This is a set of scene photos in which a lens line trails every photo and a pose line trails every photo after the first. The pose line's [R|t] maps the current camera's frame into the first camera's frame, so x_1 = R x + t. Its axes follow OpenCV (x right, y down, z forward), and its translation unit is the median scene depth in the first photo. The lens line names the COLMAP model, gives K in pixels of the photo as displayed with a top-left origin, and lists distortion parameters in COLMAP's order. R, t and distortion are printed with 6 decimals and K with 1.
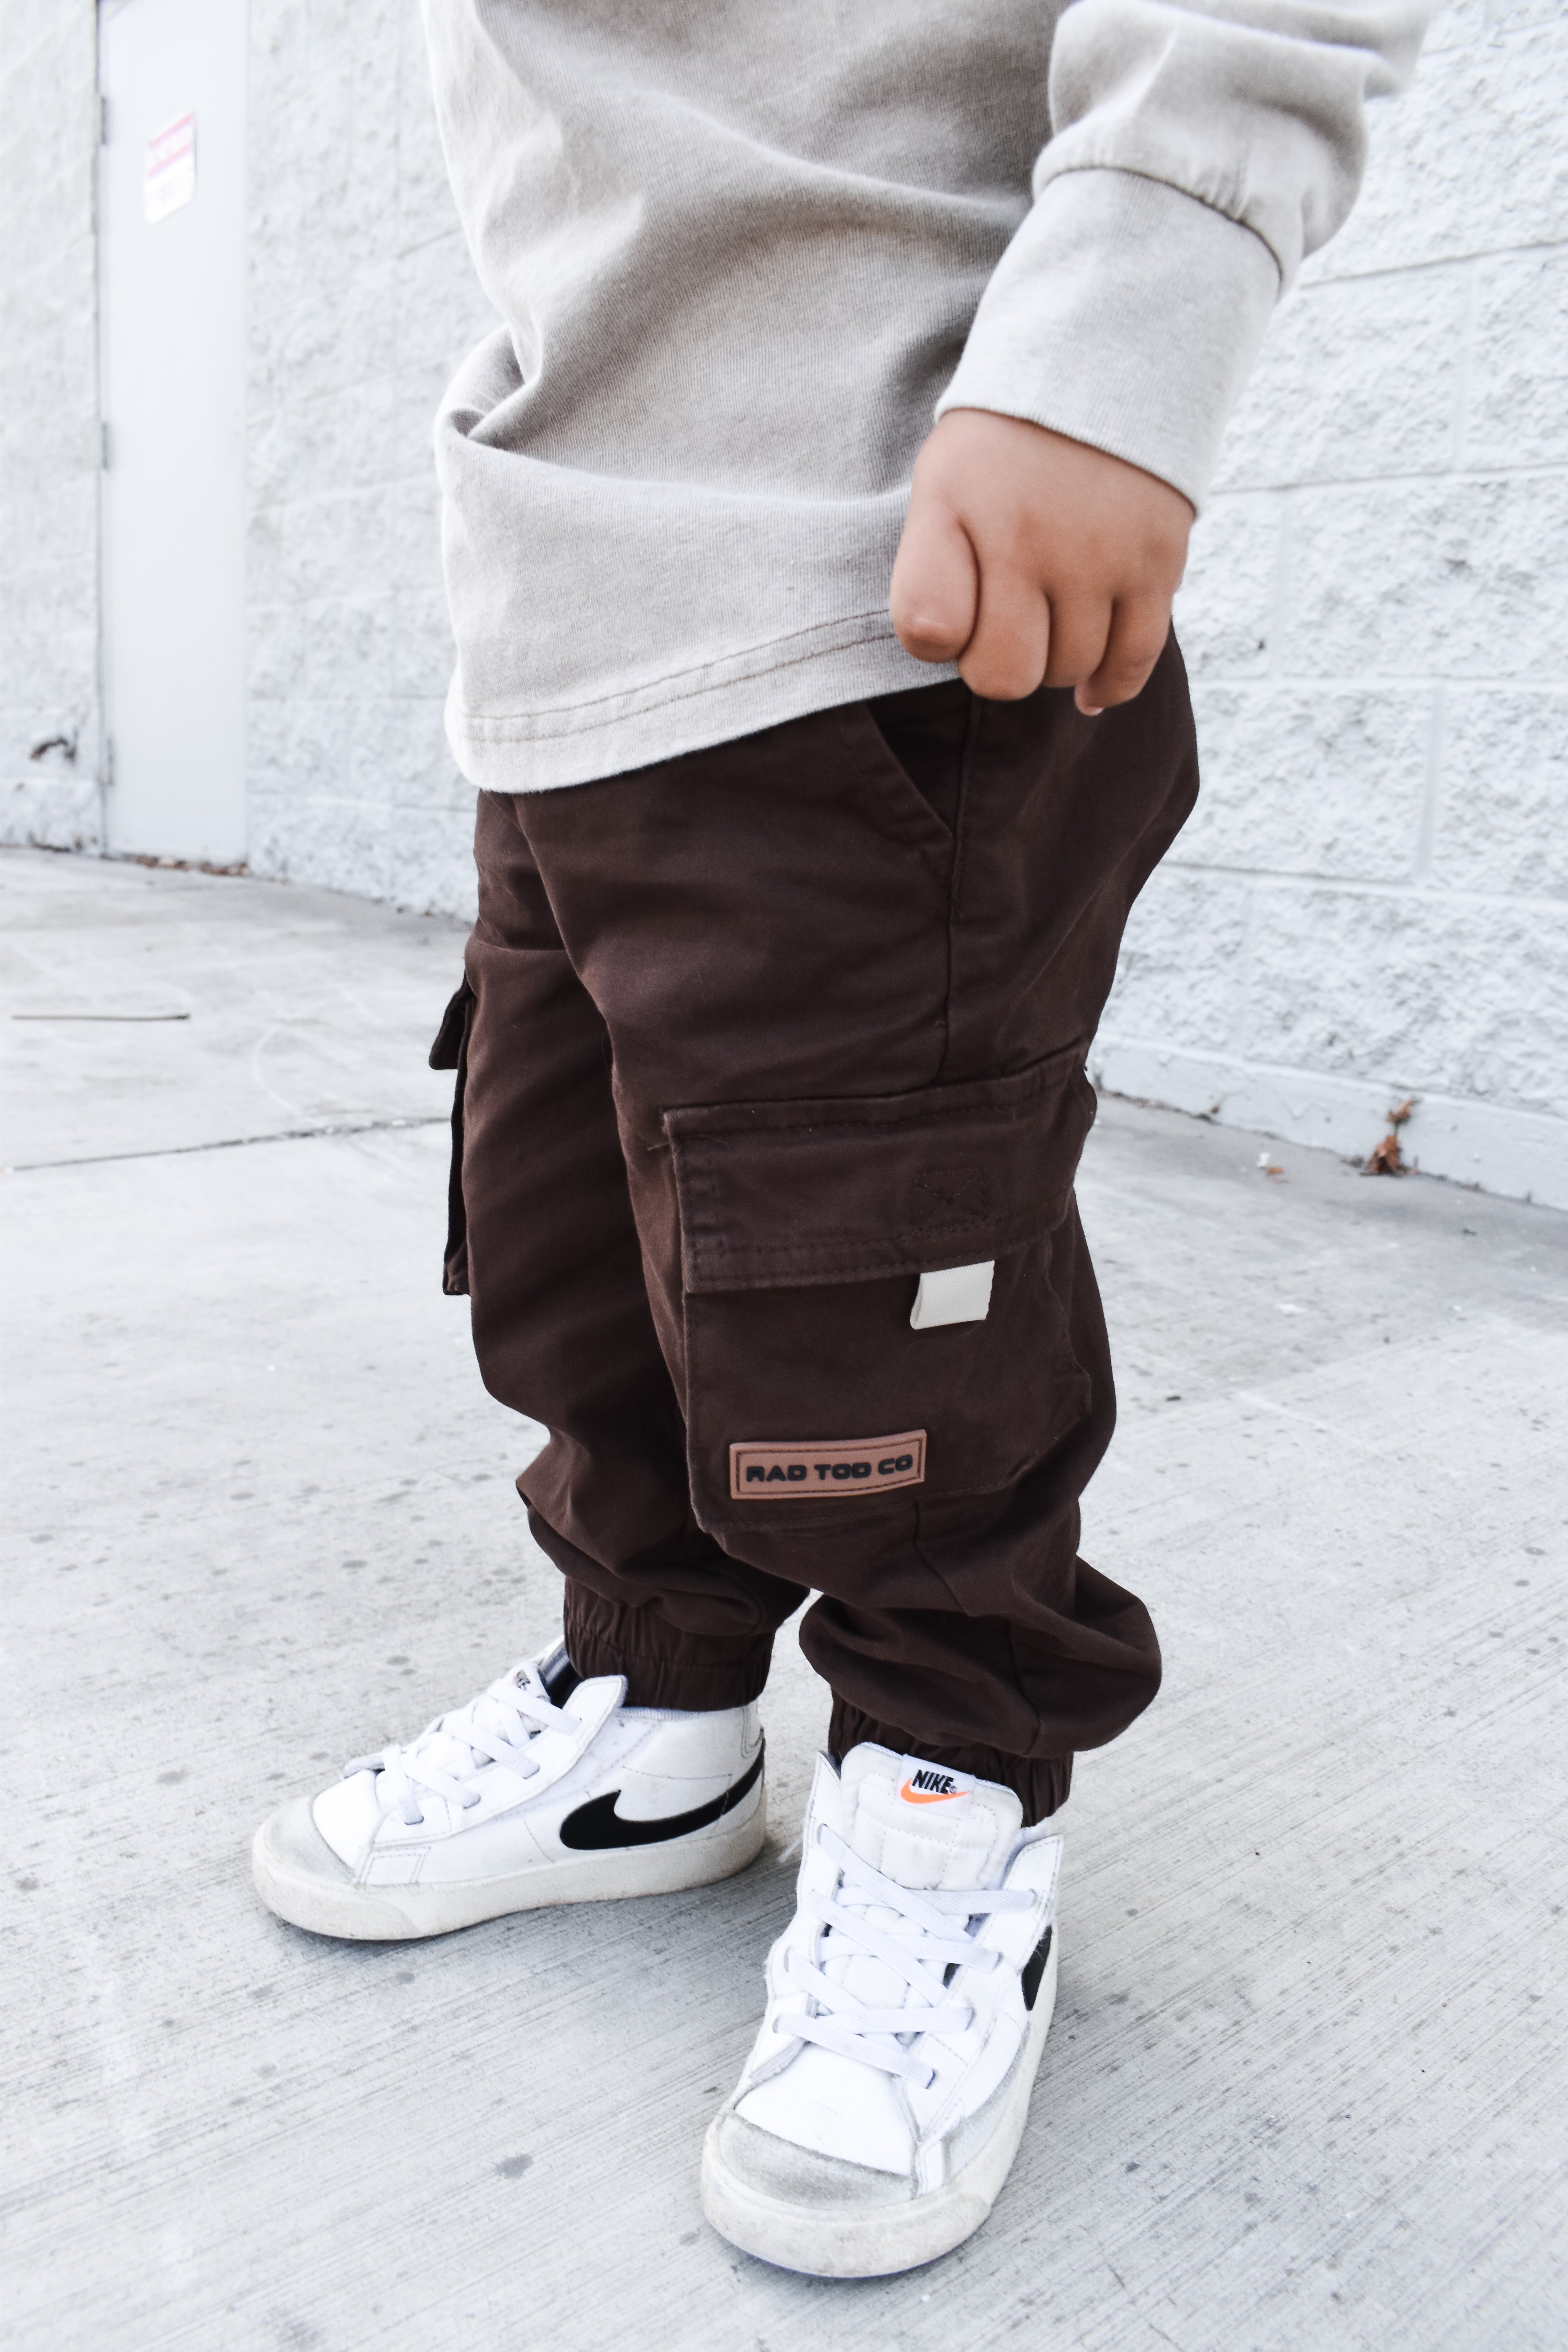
lens RADIAL K [[1766.6, 0, 787.5], [0, 1766.6, 1190.0], [0, 0, 1]] dist [-0.096897, 0.017174]
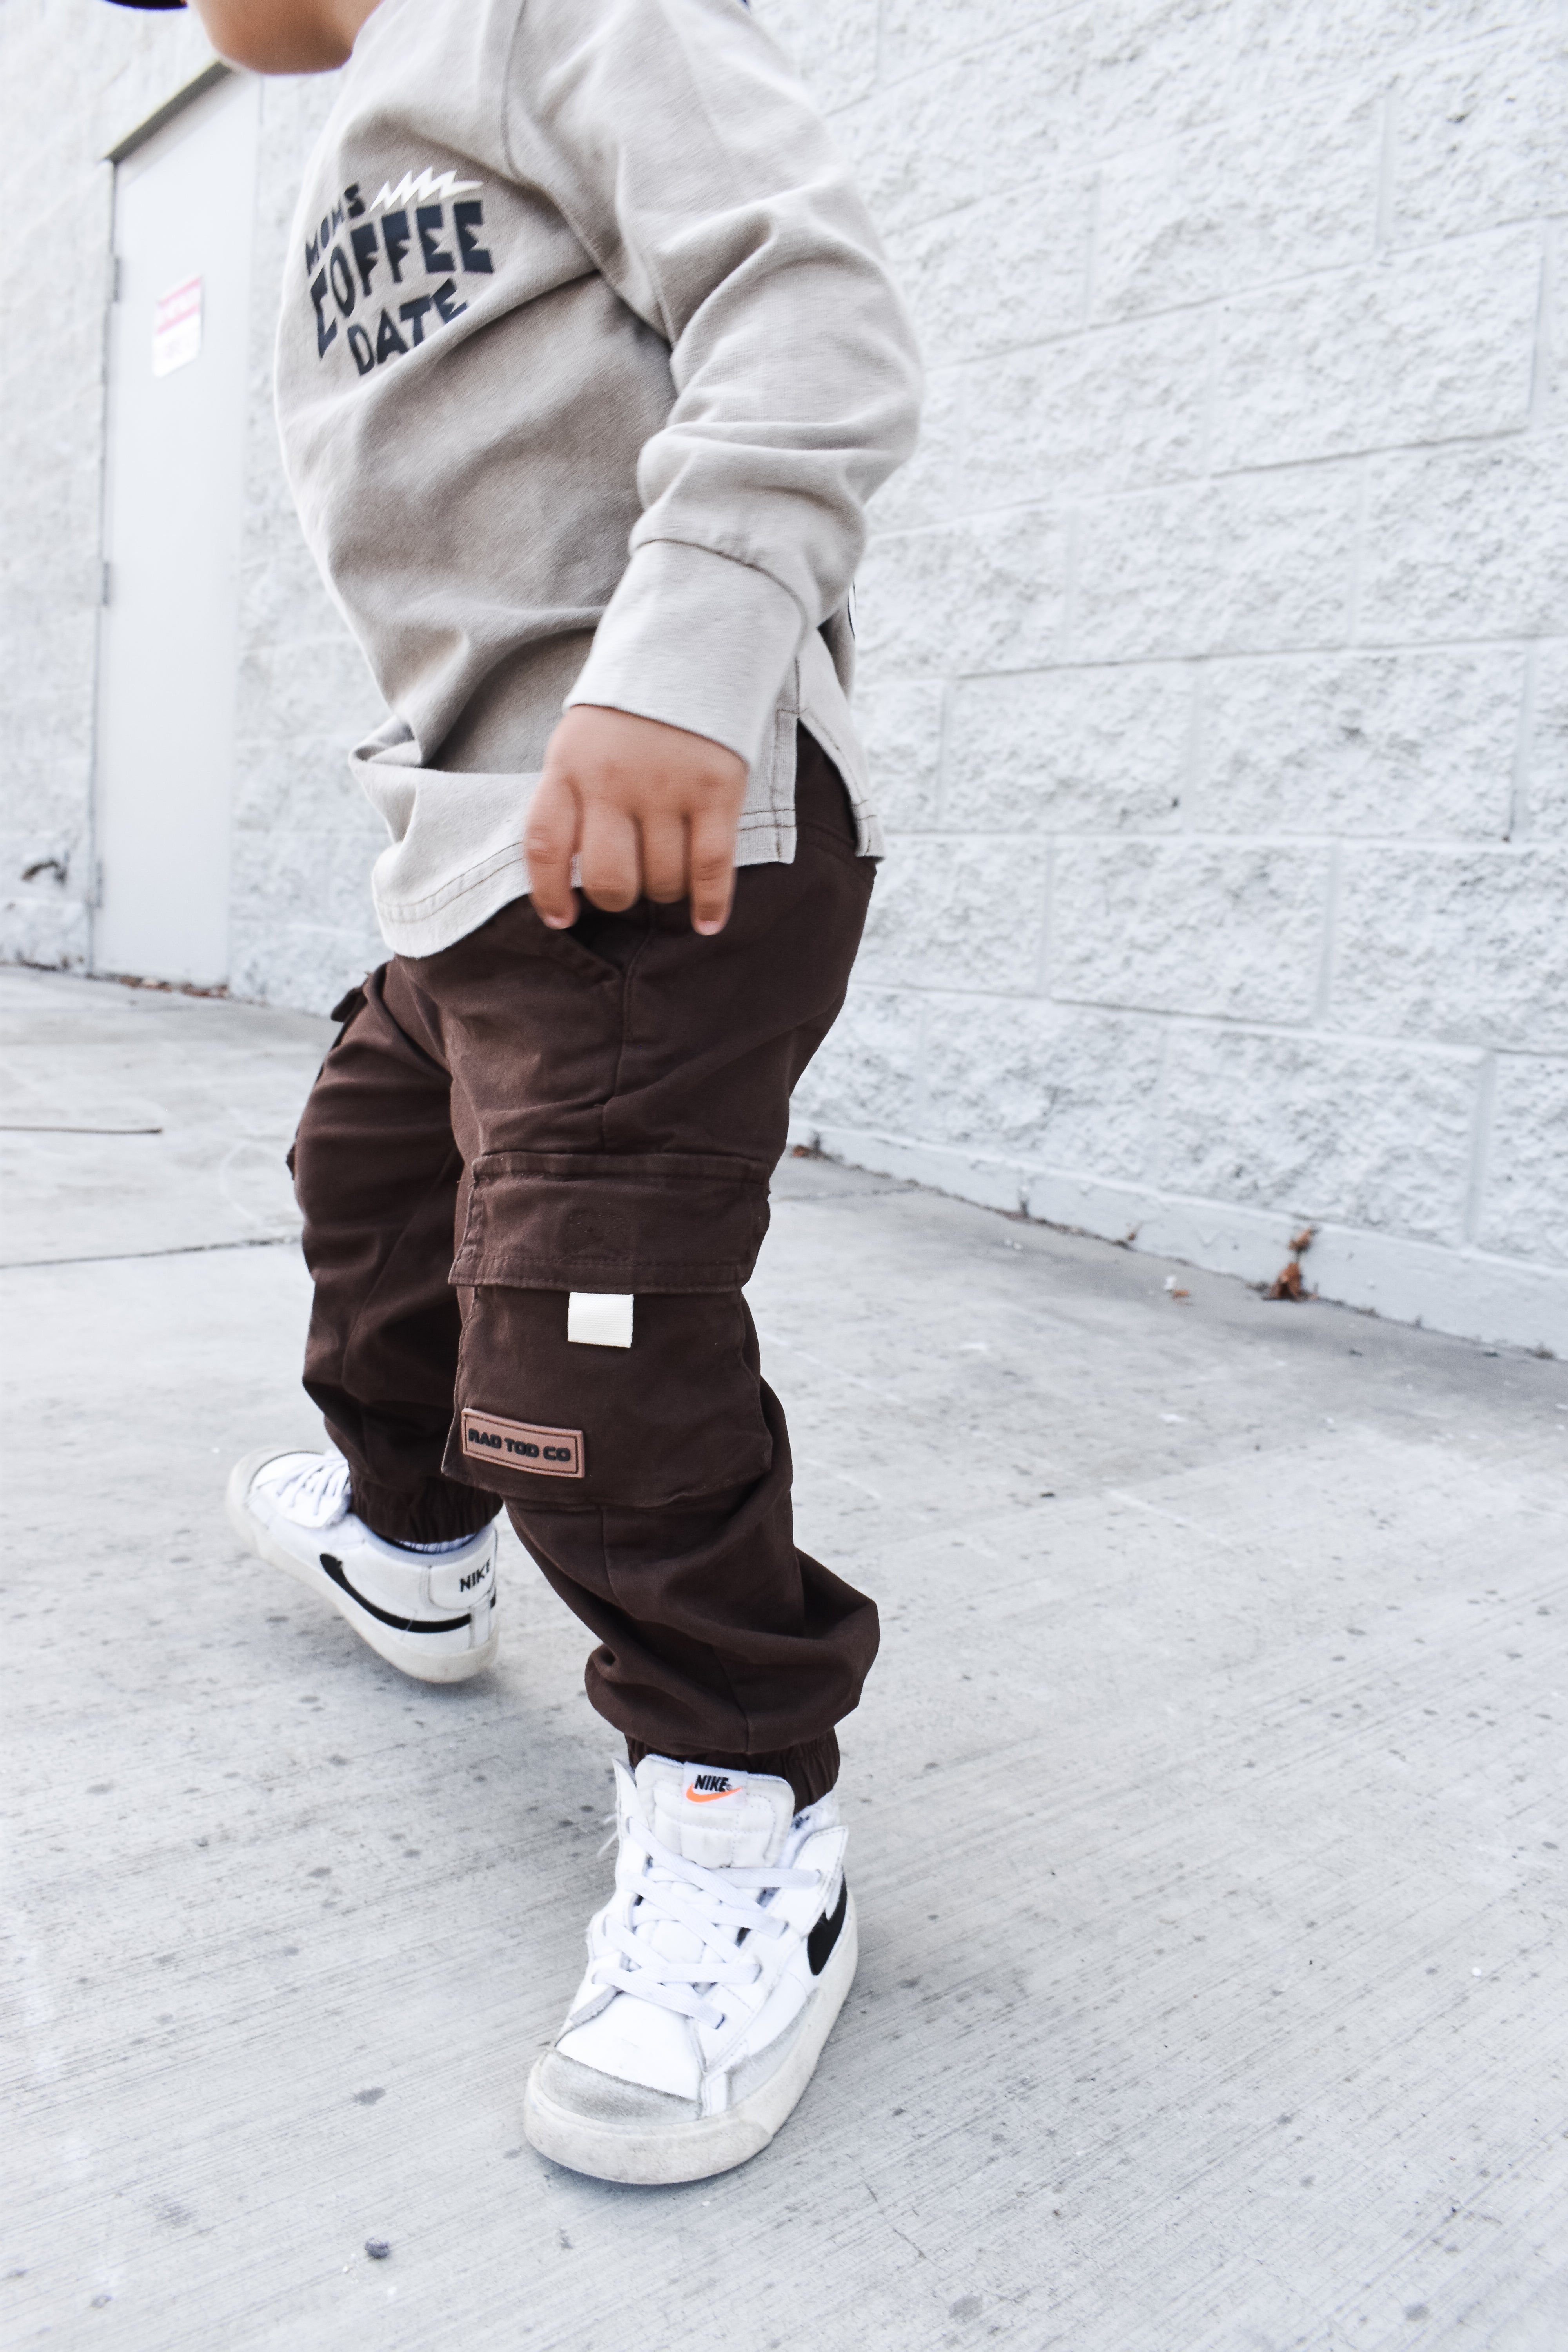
lens RADIAL K [[1766.6, 0, 784.3], [0, 1766.6, 1196.2], [0, 0, 1]] dist [-0.096897, 0.017174]
pose [[0.999790, 0.018233, 0.009304, 0.057282], [-0.017535, 0.997371, -0.070308, 0.018188], [-0.010561, 0.070130, 0.997482, -0.121811]]
